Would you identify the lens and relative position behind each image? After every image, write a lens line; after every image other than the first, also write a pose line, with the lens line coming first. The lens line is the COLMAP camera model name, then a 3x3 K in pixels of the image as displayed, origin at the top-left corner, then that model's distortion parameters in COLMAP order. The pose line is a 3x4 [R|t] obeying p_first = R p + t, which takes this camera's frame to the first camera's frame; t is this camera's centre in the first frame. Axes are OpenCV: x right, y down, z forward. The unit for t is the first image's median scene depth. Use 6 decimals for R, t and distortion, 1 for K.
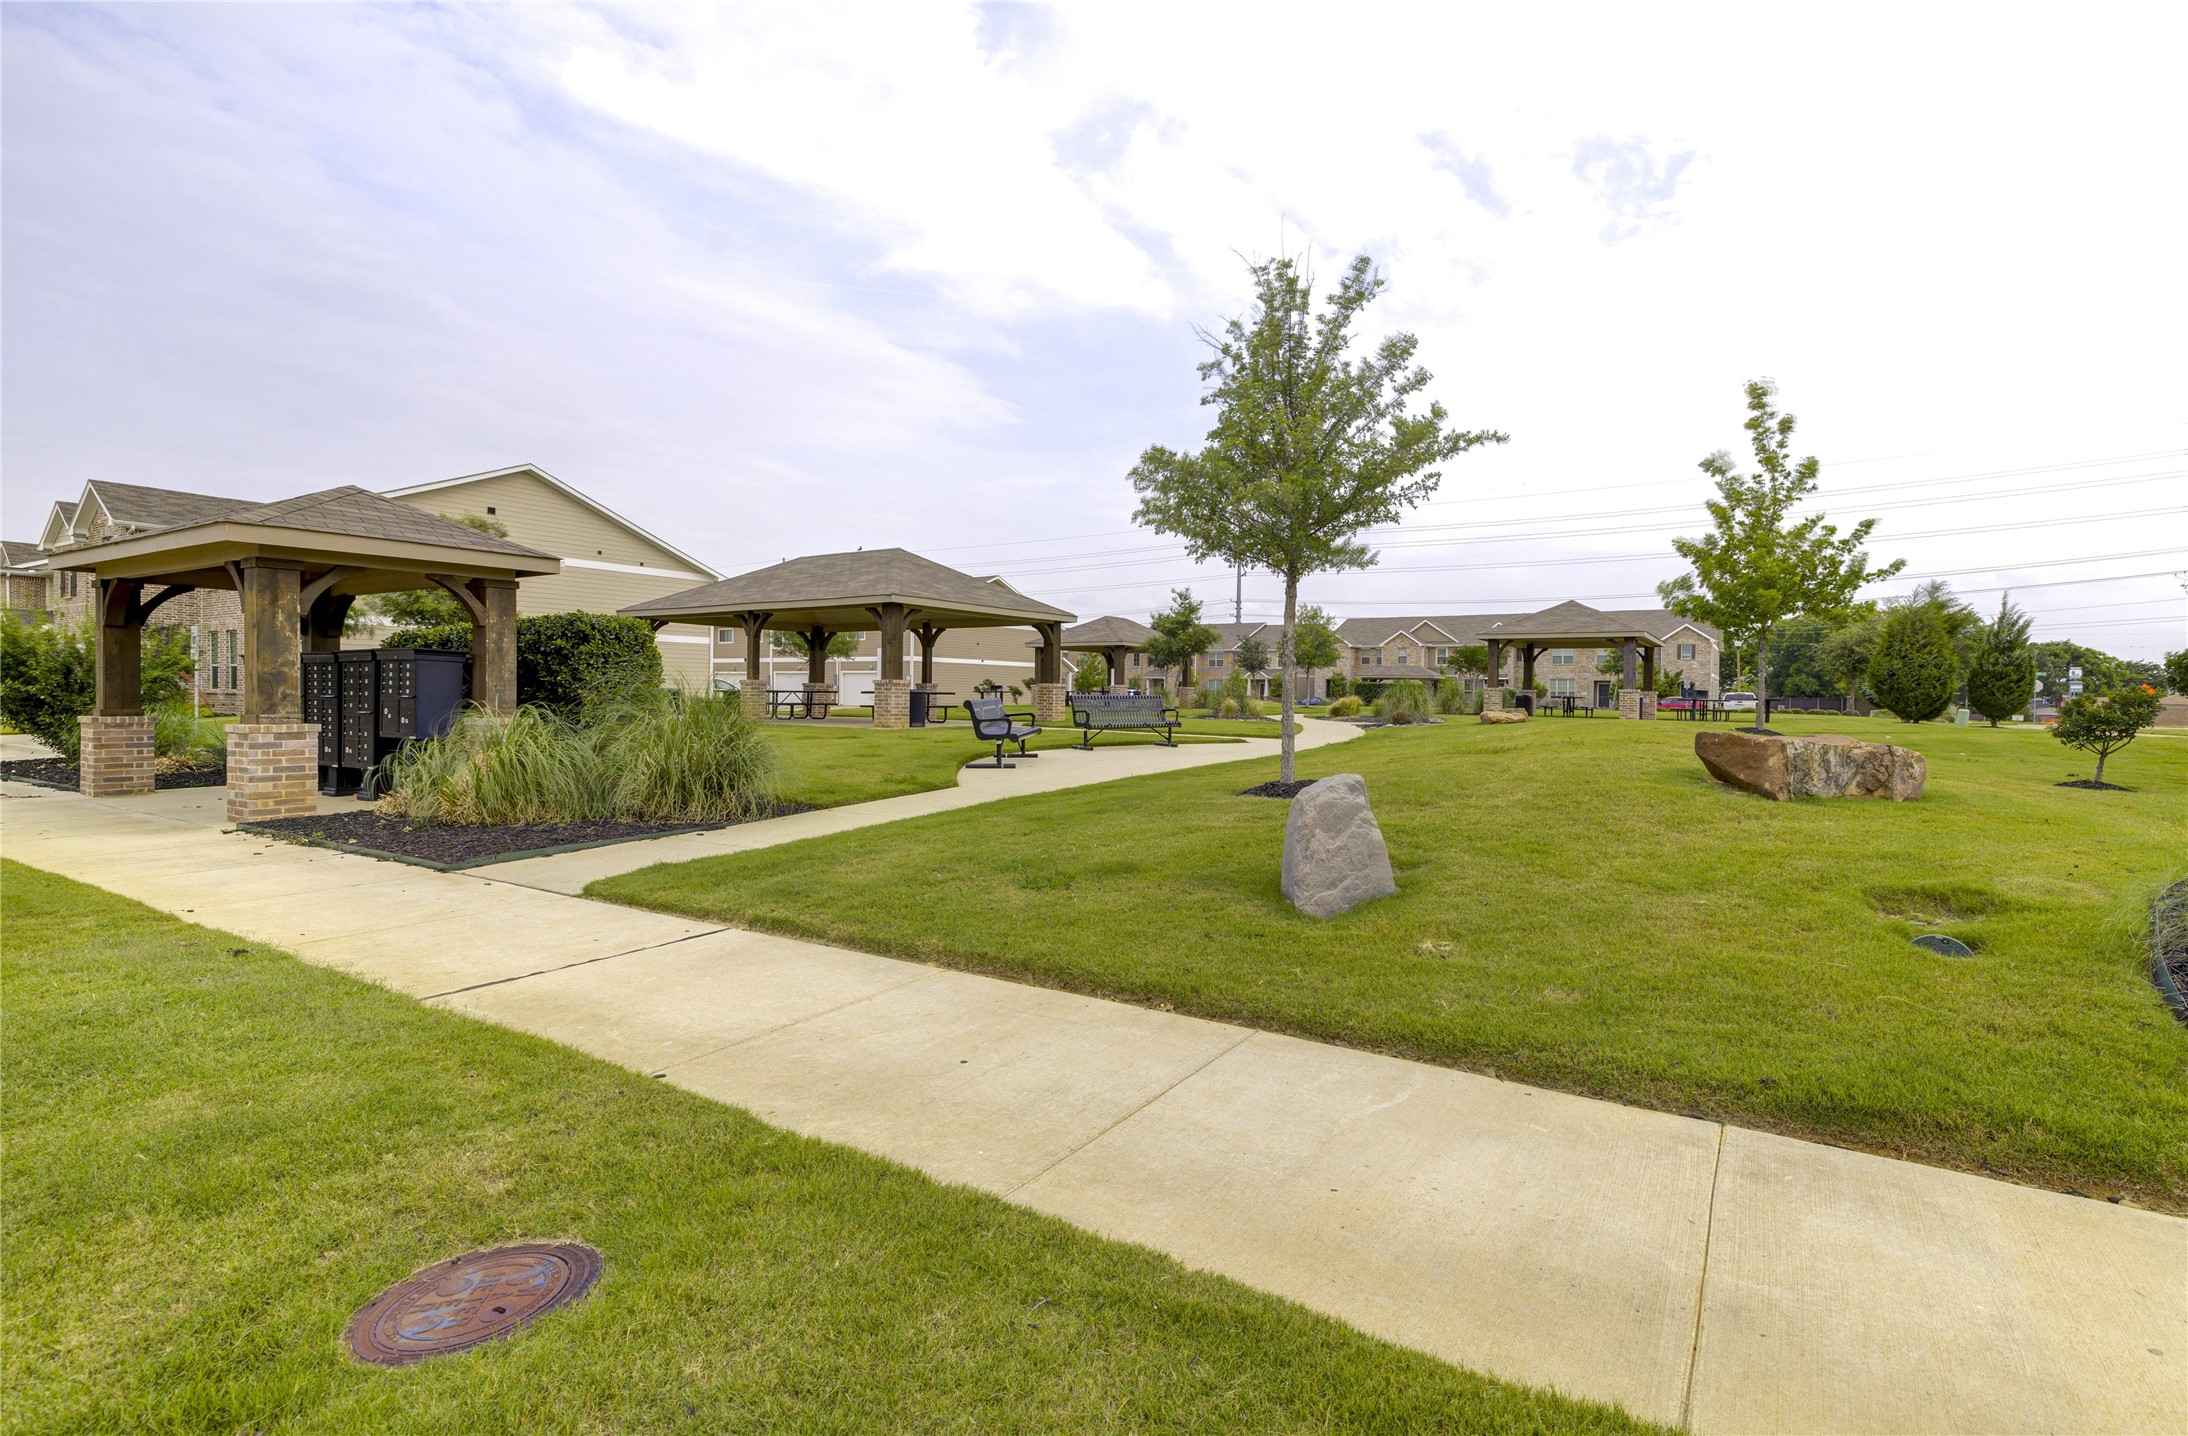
lens RADIAL K [[998.2, 0, 1183.0], [0, 998.2, 692.0], [0, 0, 1]] dist [0.003252, -0.000294]
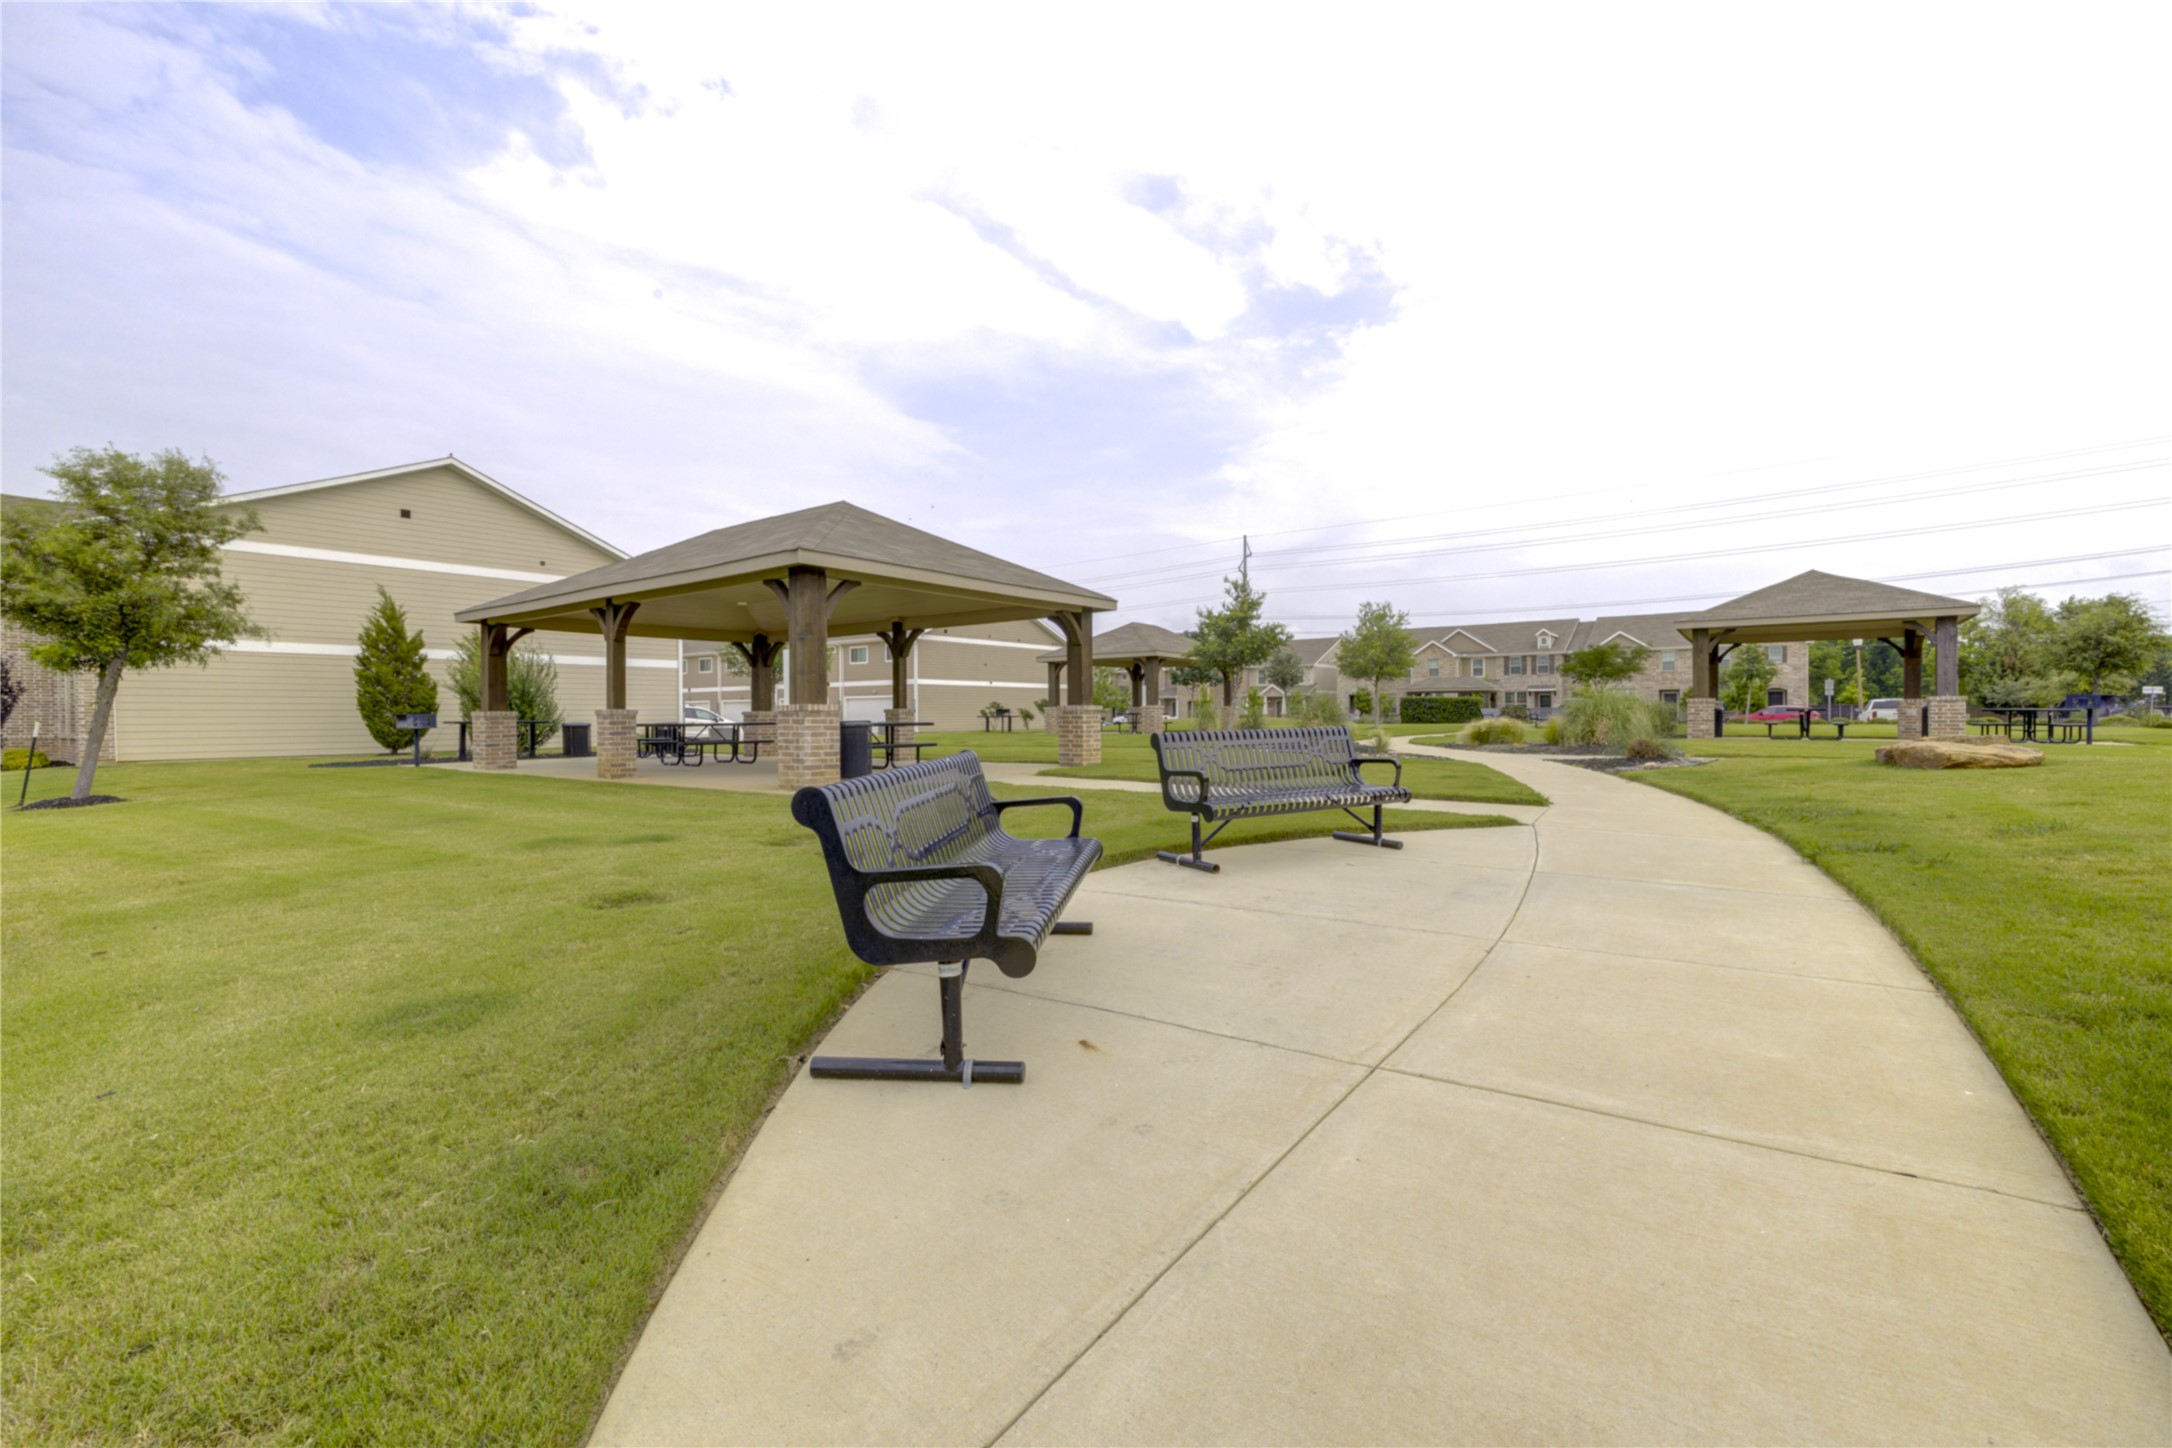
lens RADIAL K [[913.6, 0, 1081.4], [0, 913.6, 724.2], [0, 0, 1]] dist [0.001168, -0.000038]
pose [[0.994102, -0.018454, -0.106864, -0.080412], [0.019926, 0.999721, 0.012720, -0.004578], [0.106600, -0.014774, 0.994192, 0.488491]]
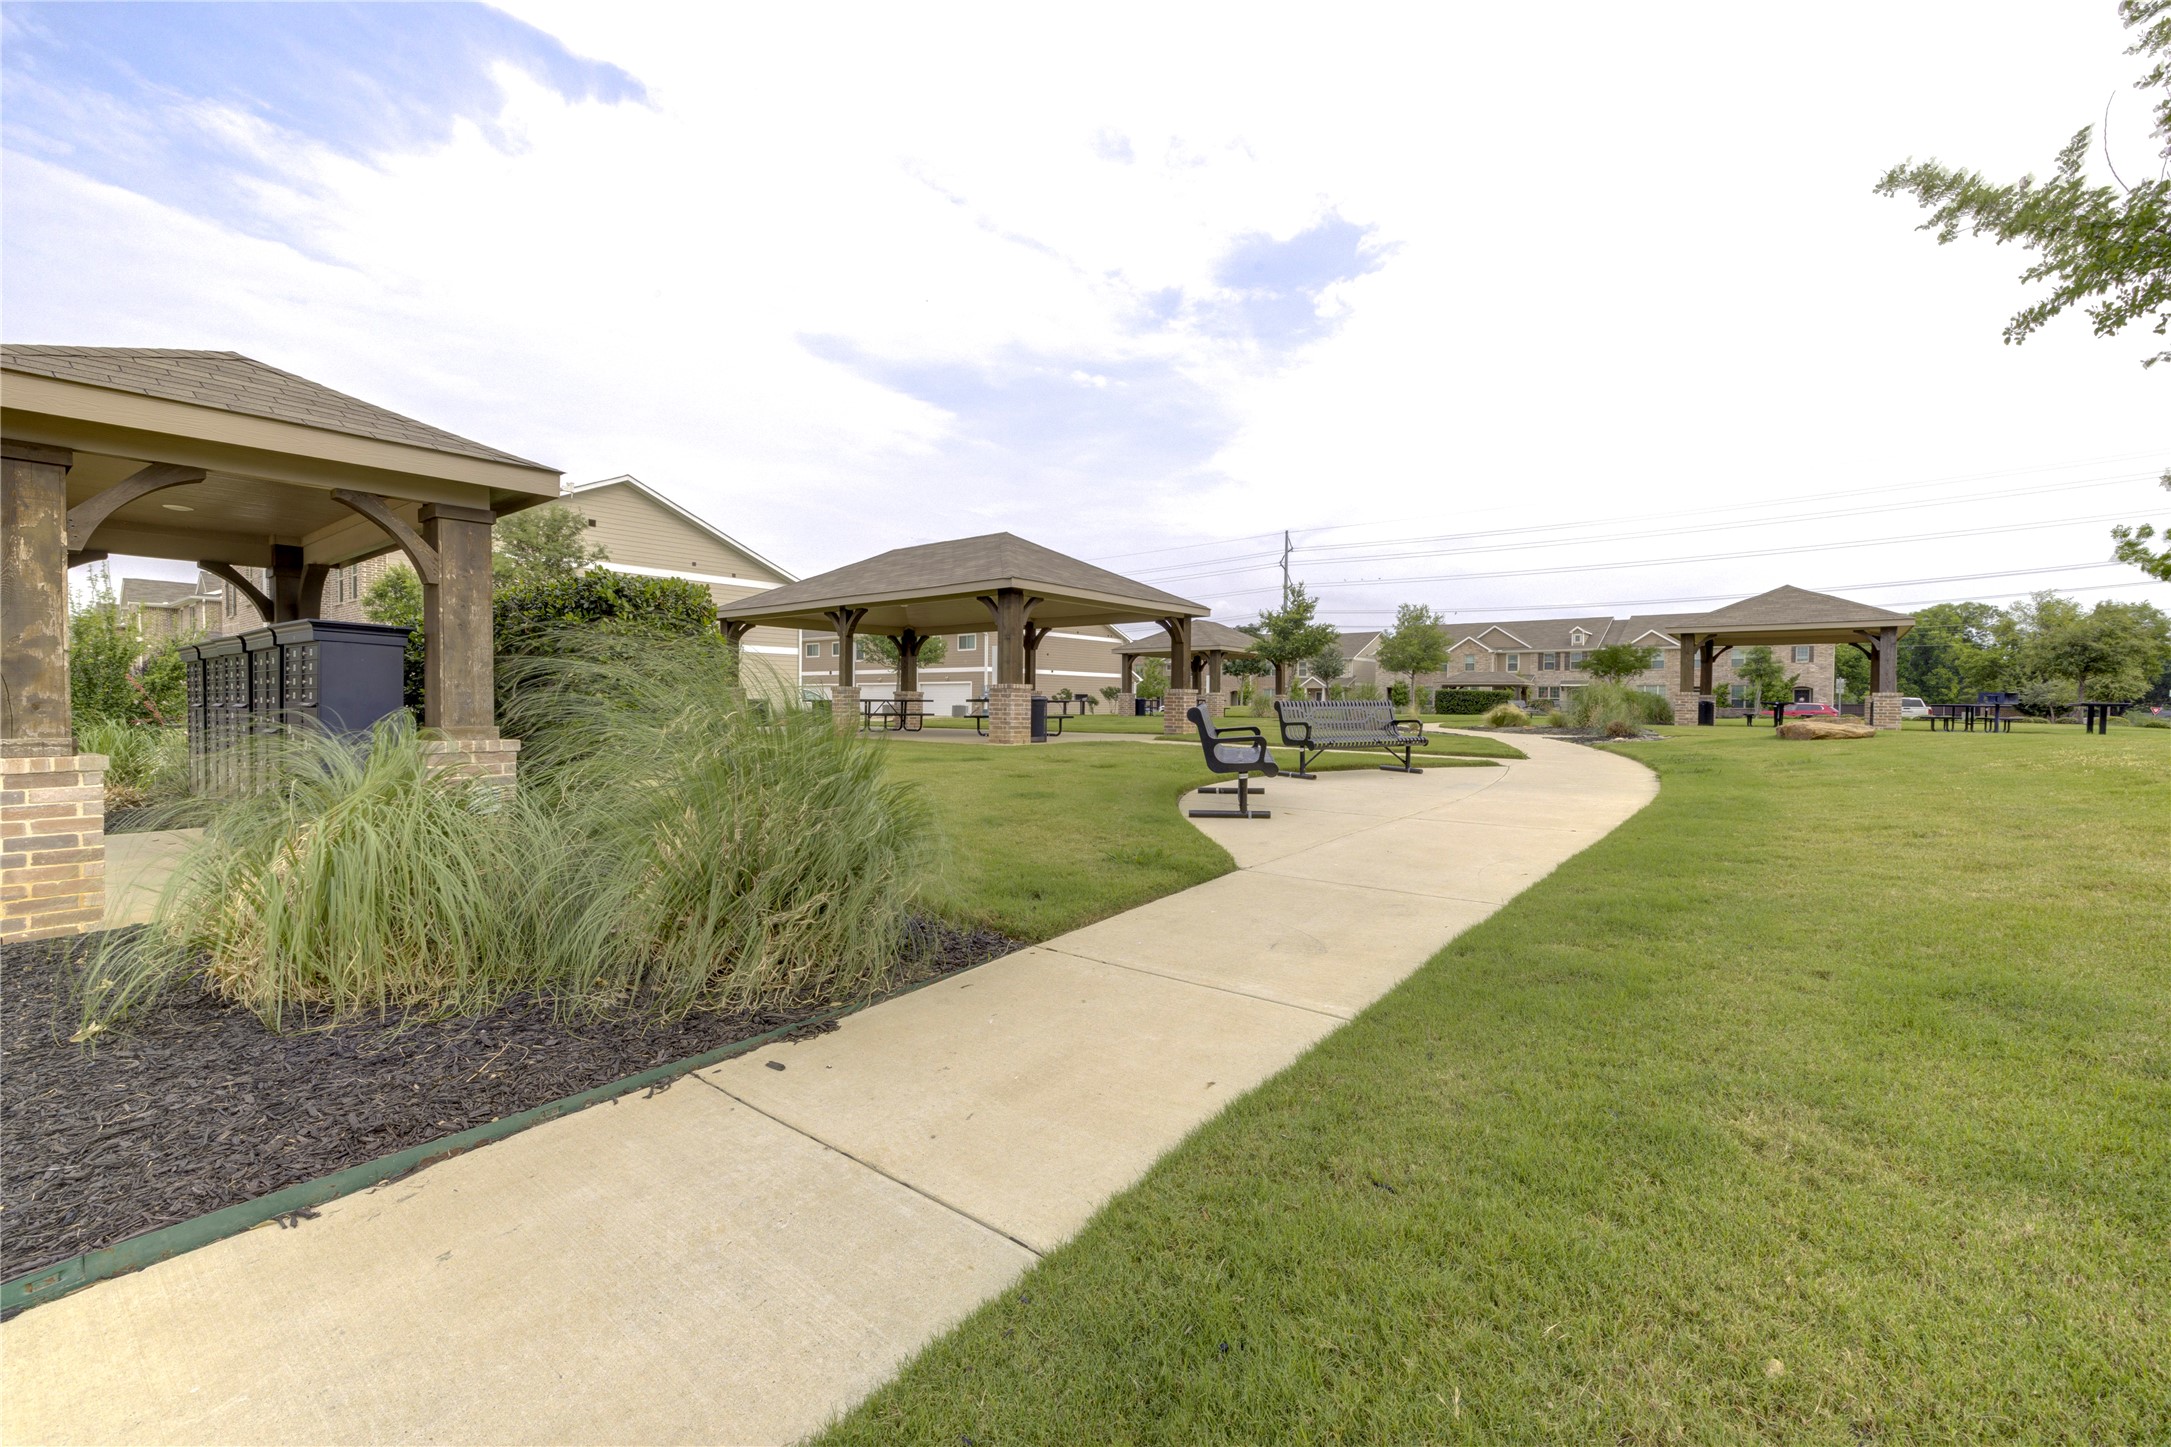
lens RADIAL K [[914.2, 0, 1081.9], [0, 914.2, 721.6], [0, 0, 1]] dist [0.002704, -0.000070]
pose [[0.989801, -0.002090, -0.142444, -0.124343], [0.005108, 0.999770, 0.020826, 0.002827], [0.142367, -0.021342, 0.989584, 0.262757]]
